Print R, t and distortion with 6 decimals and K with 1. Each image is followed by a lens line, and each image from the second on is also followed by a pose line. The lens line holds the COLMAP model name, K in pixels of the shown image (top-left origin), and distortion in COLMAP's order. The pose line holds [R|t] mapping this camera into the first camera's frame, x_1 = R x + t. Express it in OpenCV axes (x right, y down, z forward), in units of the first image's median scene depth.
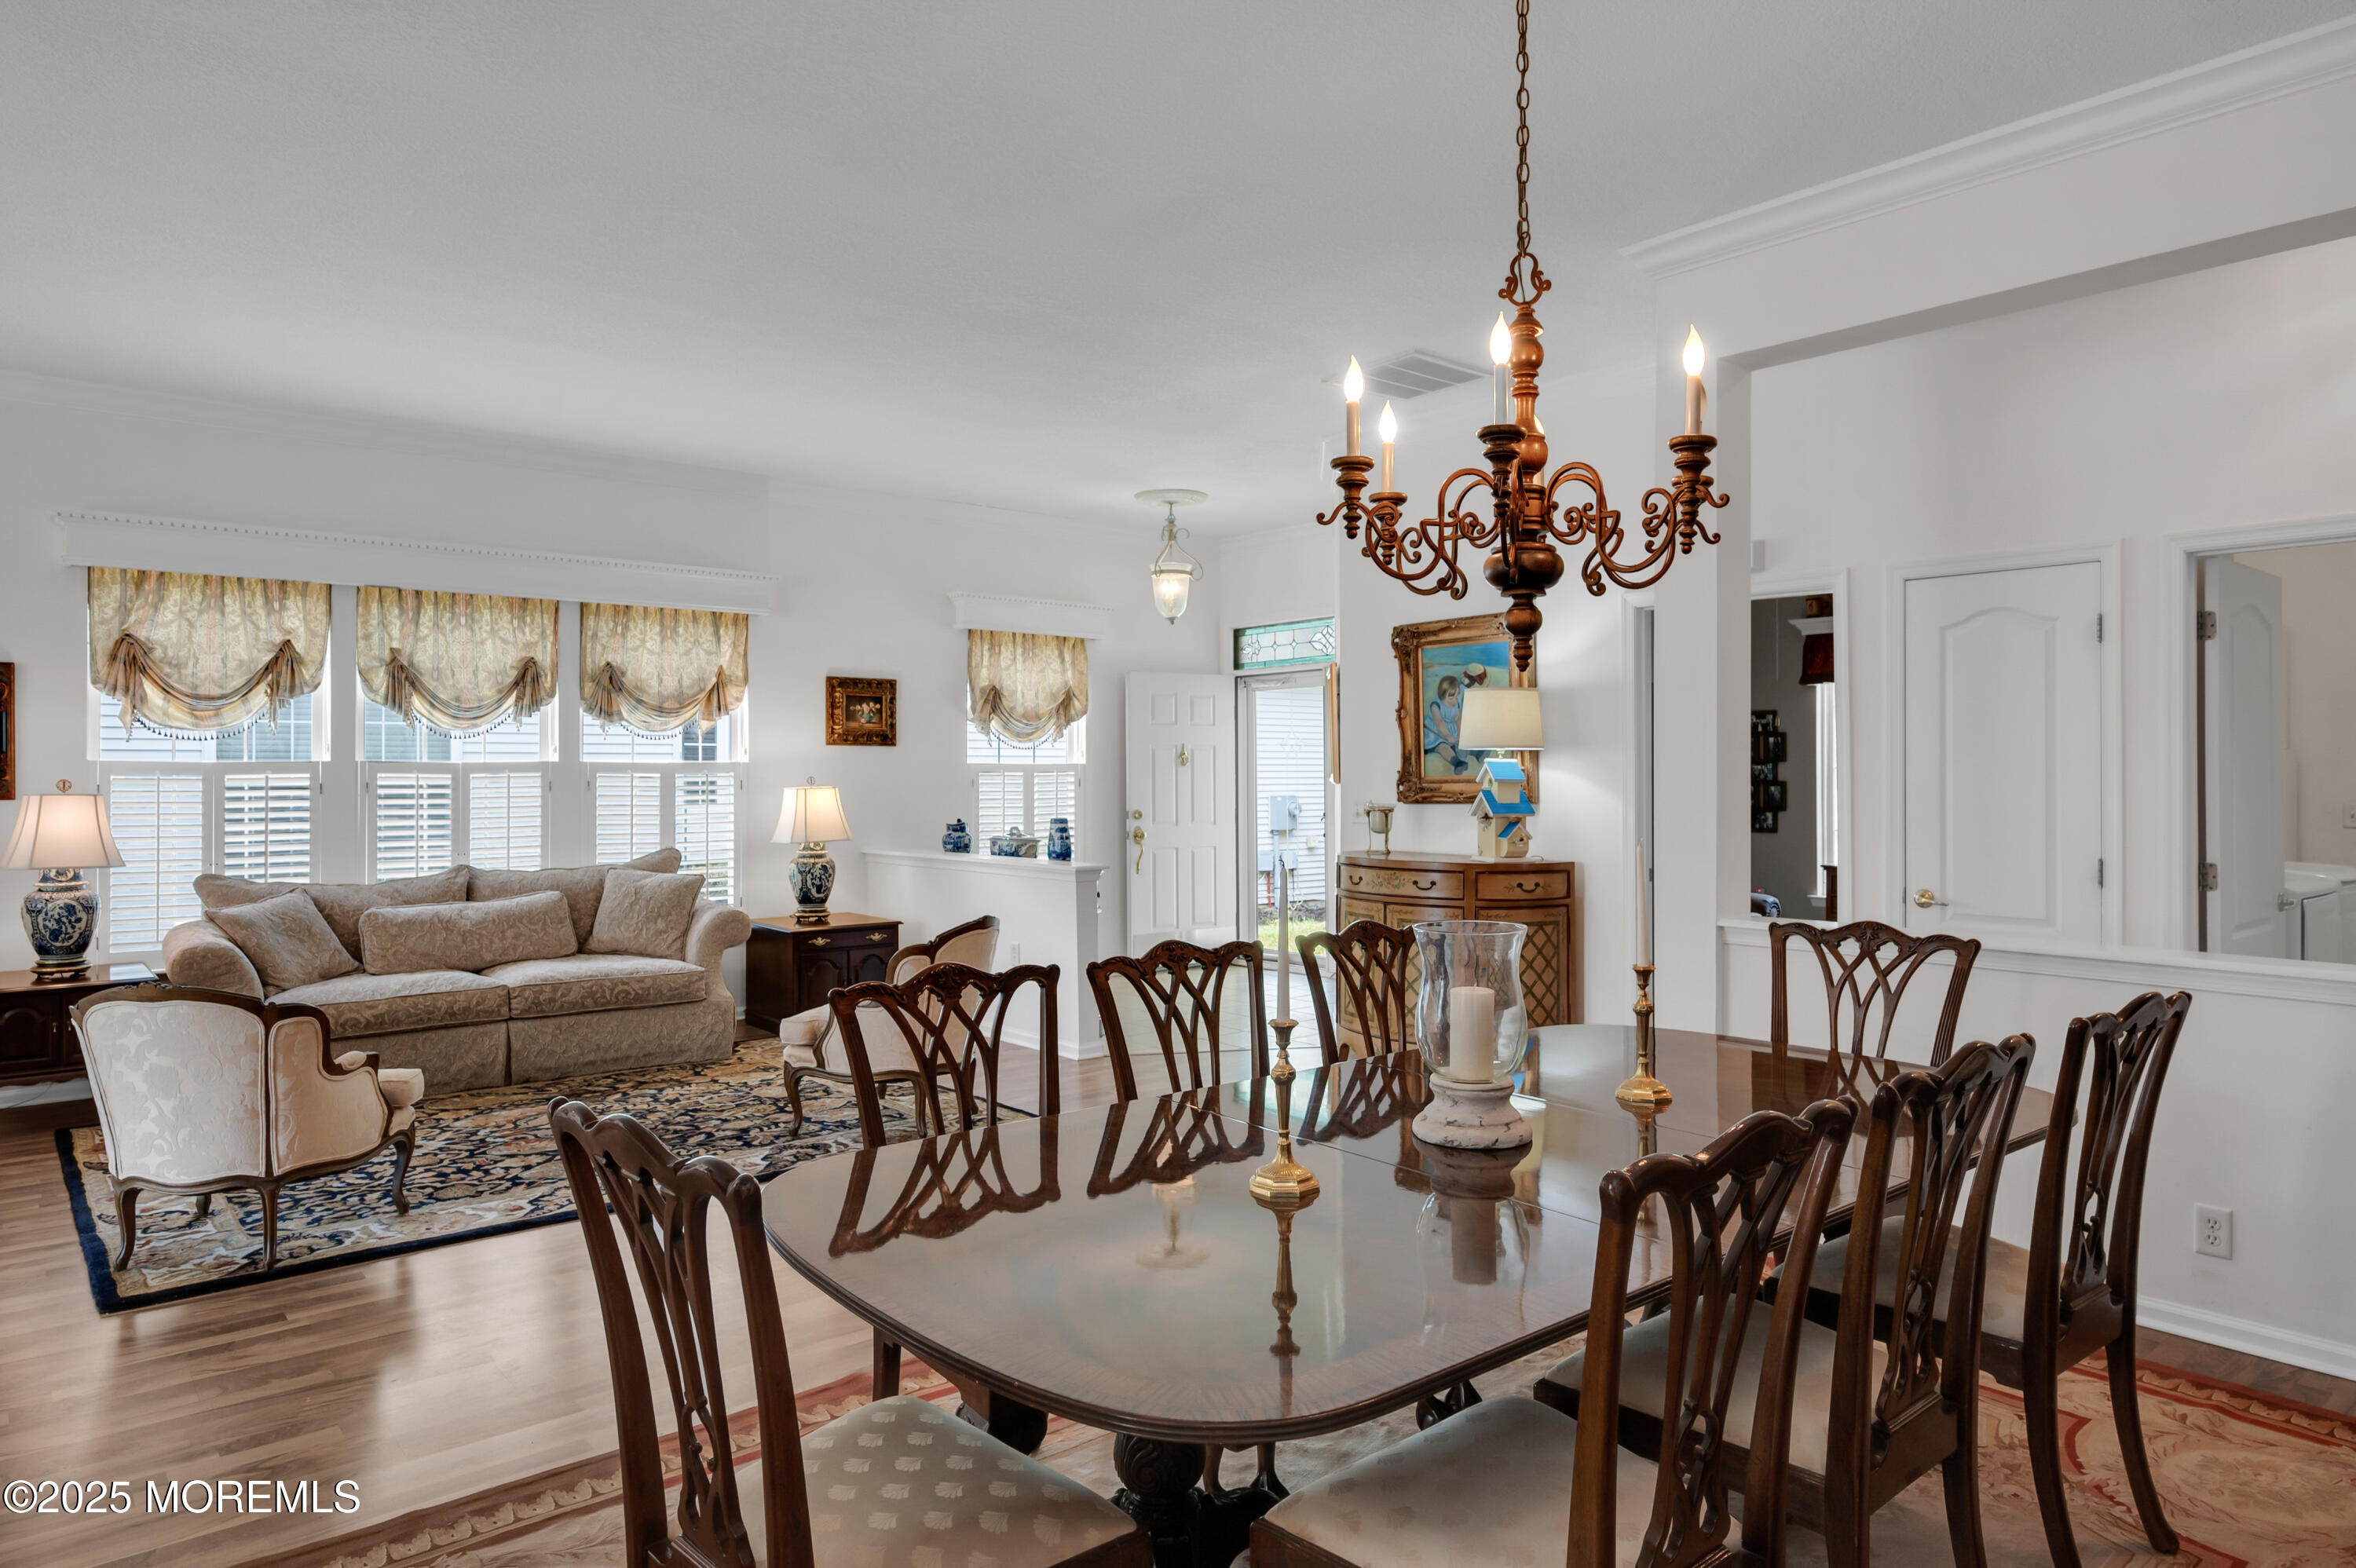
lens RADIAL K [[1422.7, 0, 1179.8], [0, 1422.7, 777.7], [0, 0, 1]] dist [-0.004157, -0.000801]
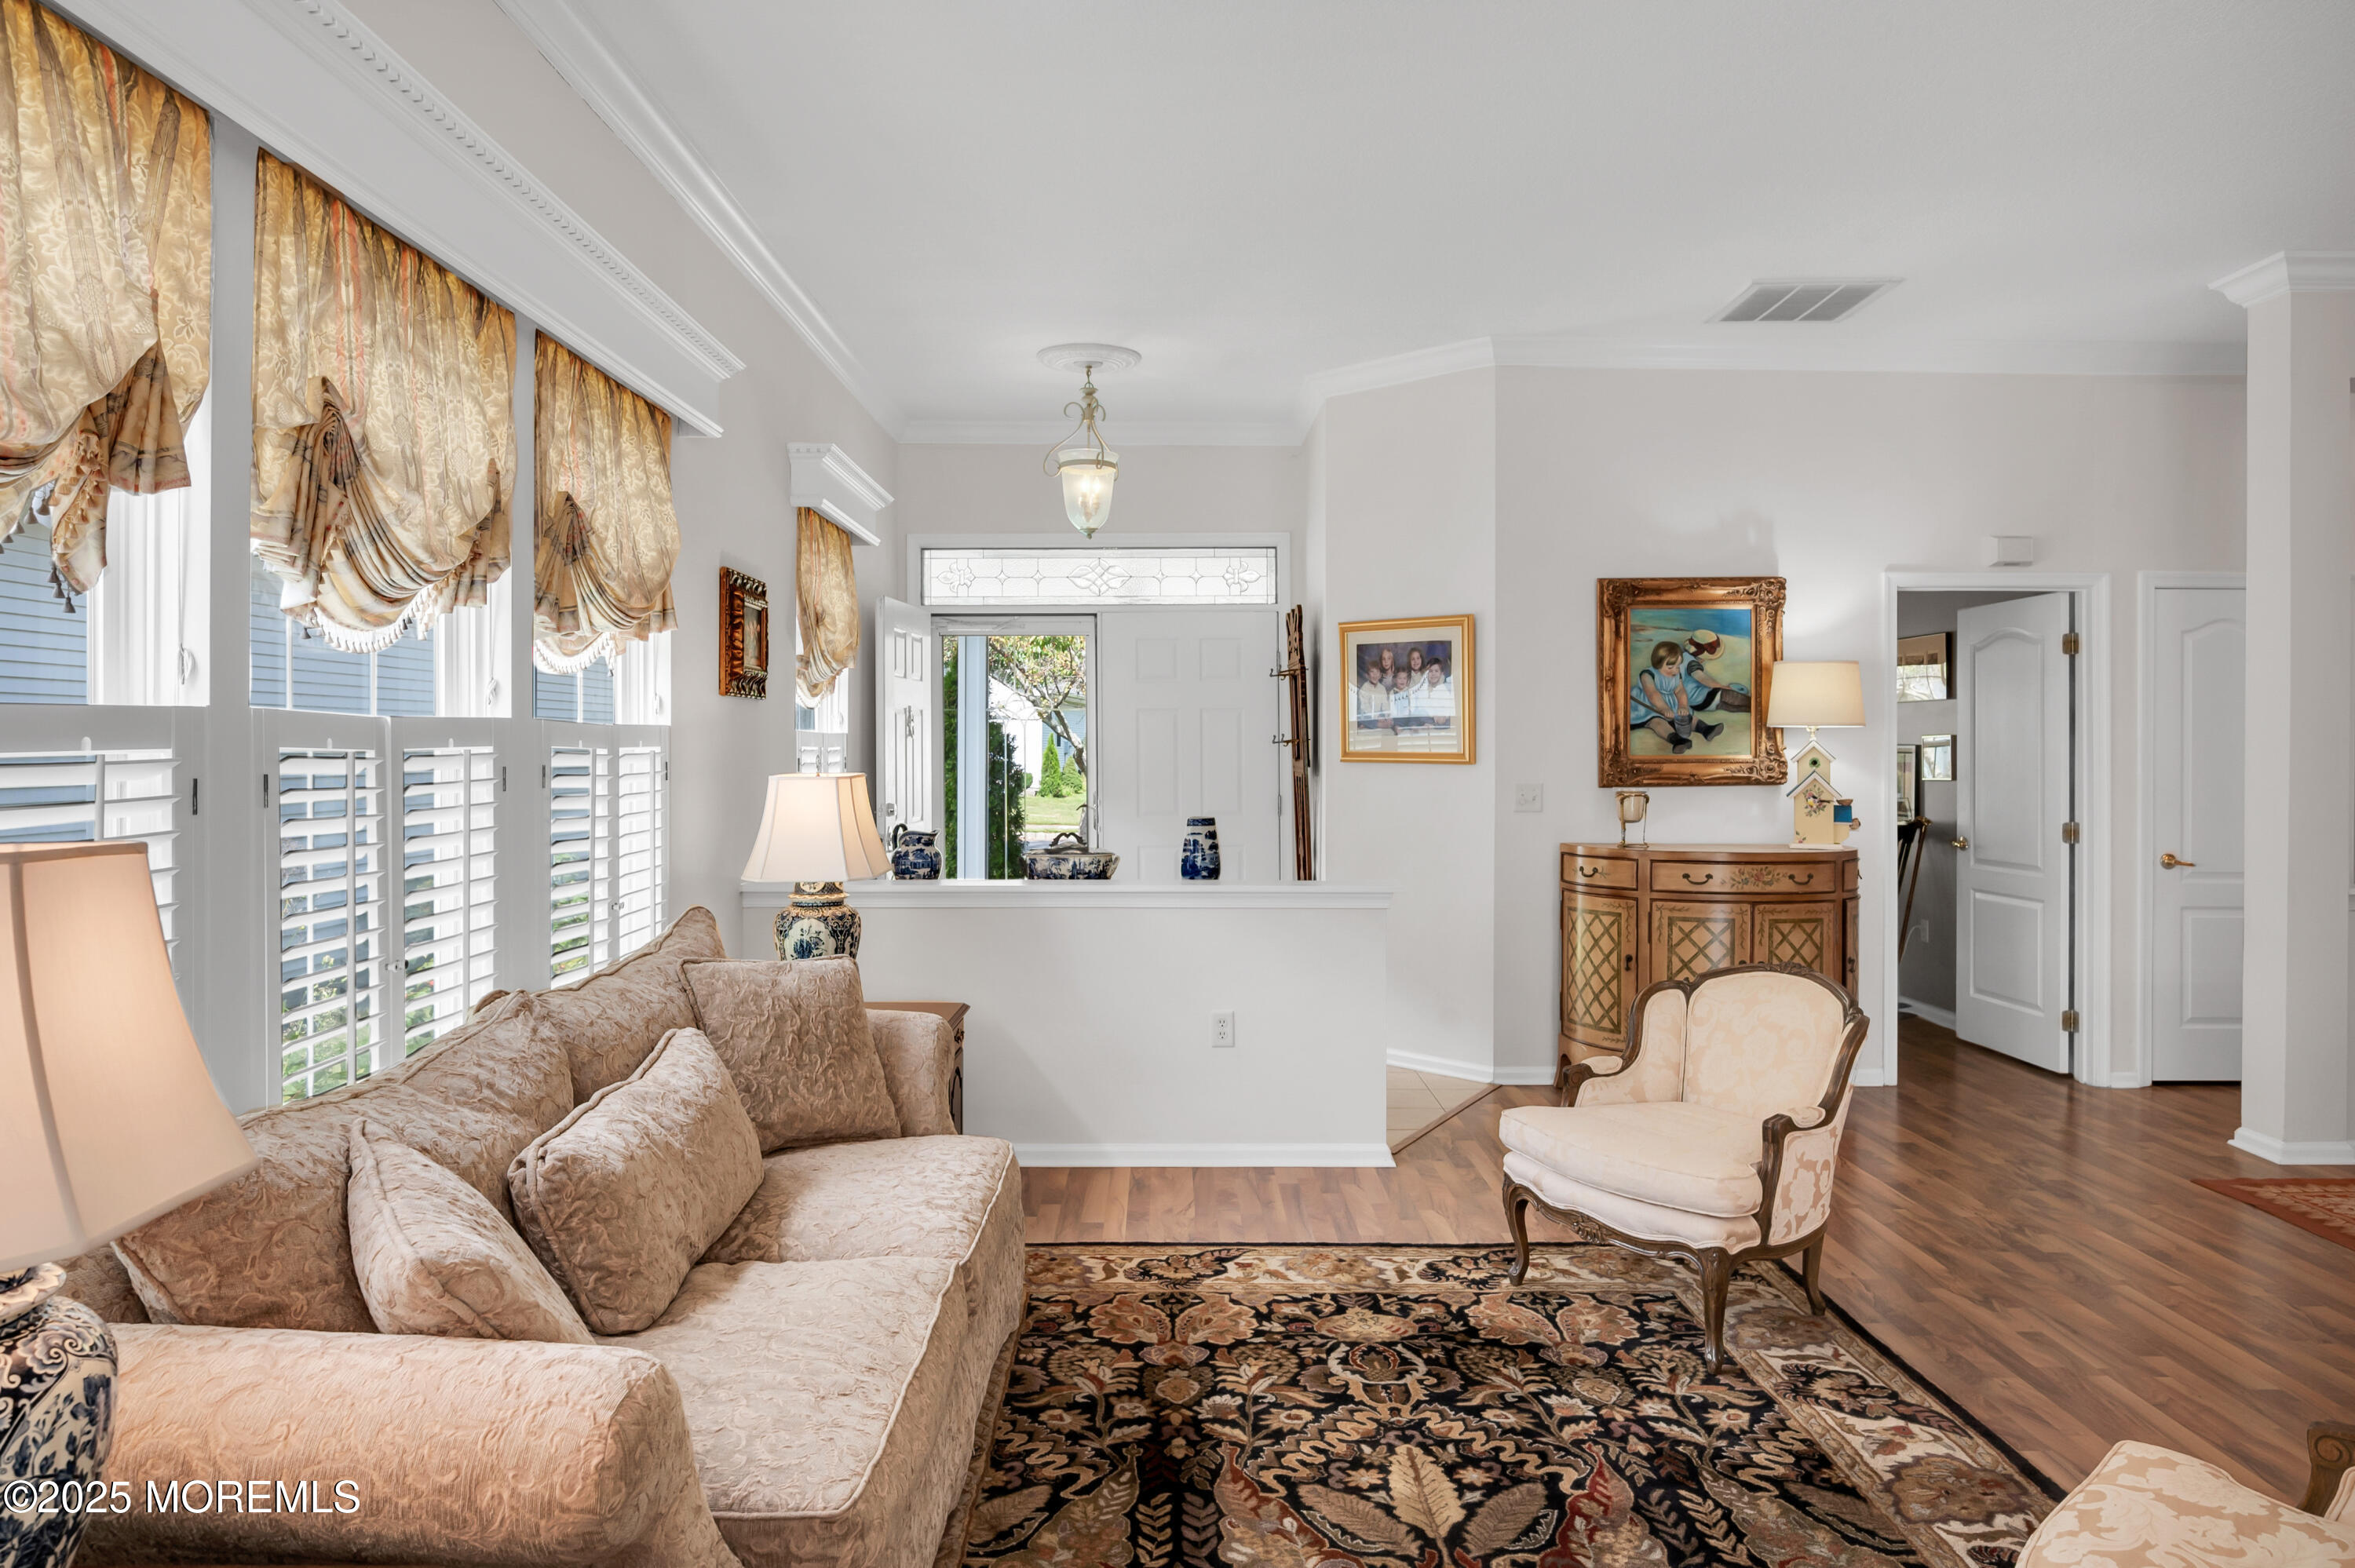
lens RADIAL K [[1506.2, 0, 1178.6], [0, 1506.2, 778.0], [0, 0, 1]] dist [-0.003110, -0.000350]
pose [[0.638405, -0.012377, 0.769601, -0.678770], [-0.001701, 0.999846, 0.017491, -0.002634], [-0.769698, -0.012475, 0.638286, 0.593833]]
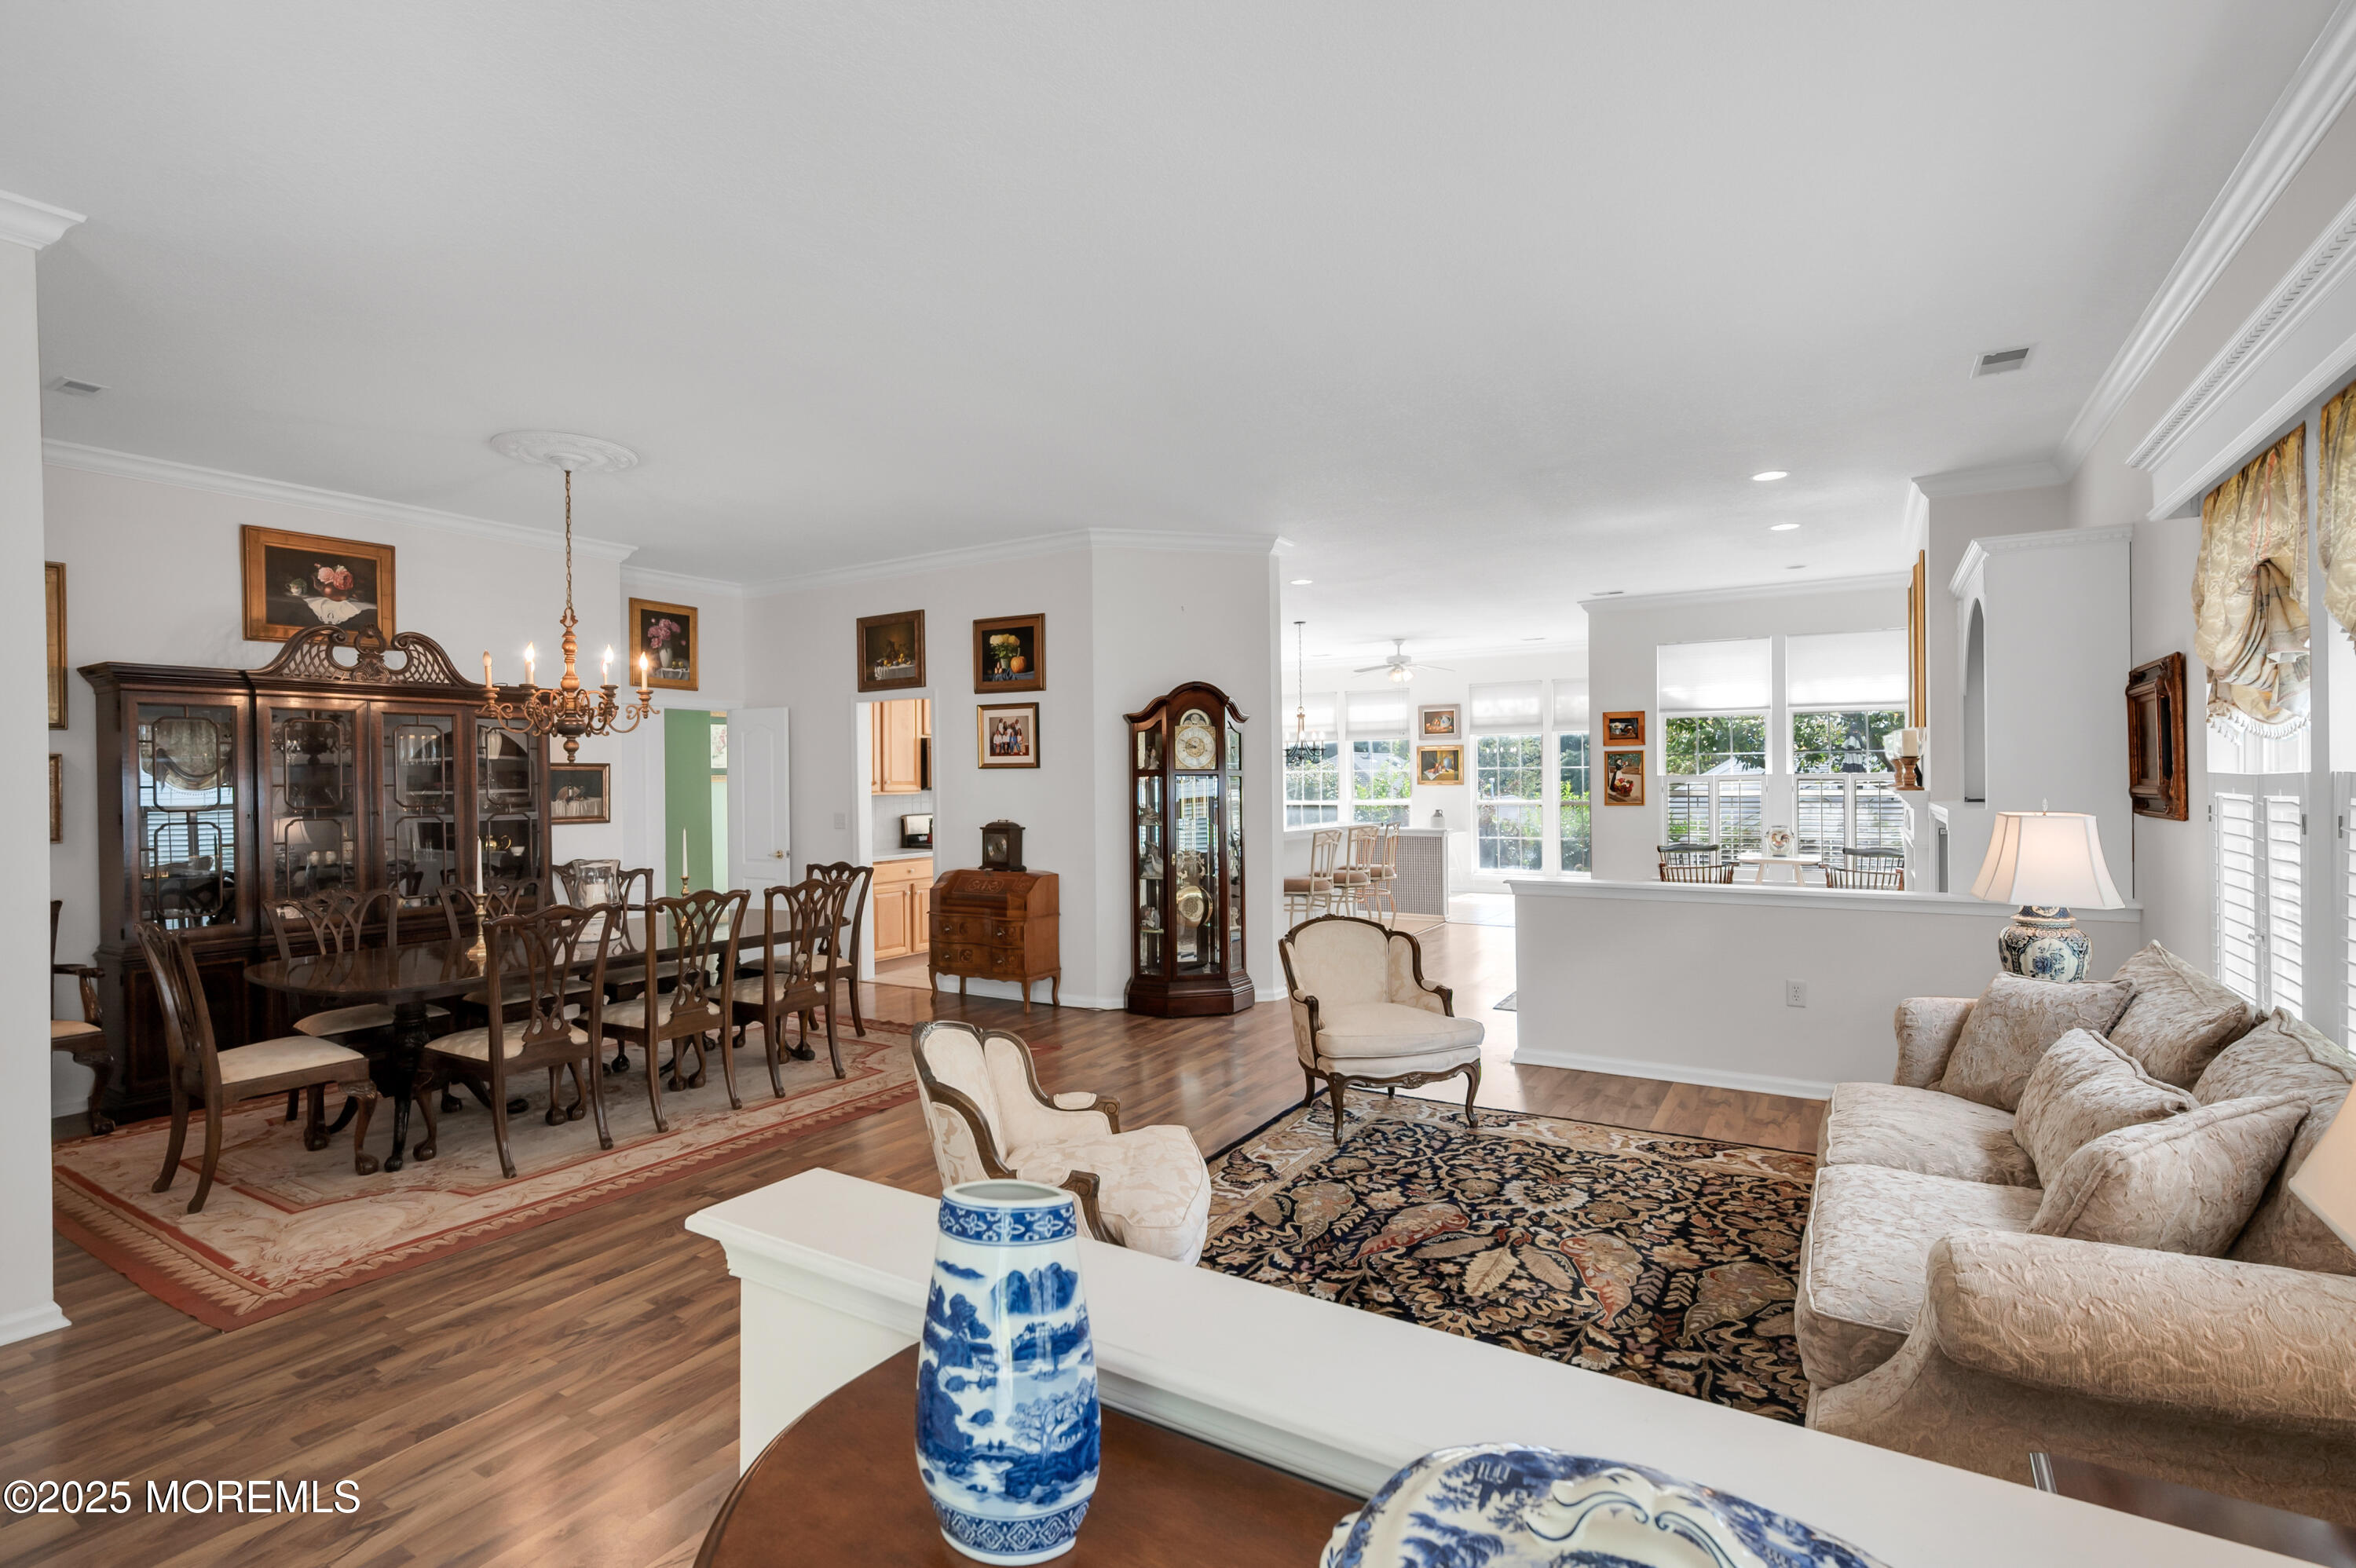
lens RADIAL K [[1097.2, 0, 1181.4], [0, 1097.2, 786.3], [0, 0, 1]] dist [0.001272, 0.000305]
pose [[-0.948776, 0.015838, -0.315551, -0.070300], [0.012864, 0.999851, 0.011505, -0.016166], [0.315686, 0.006857, -0.948839, 1.188499]]
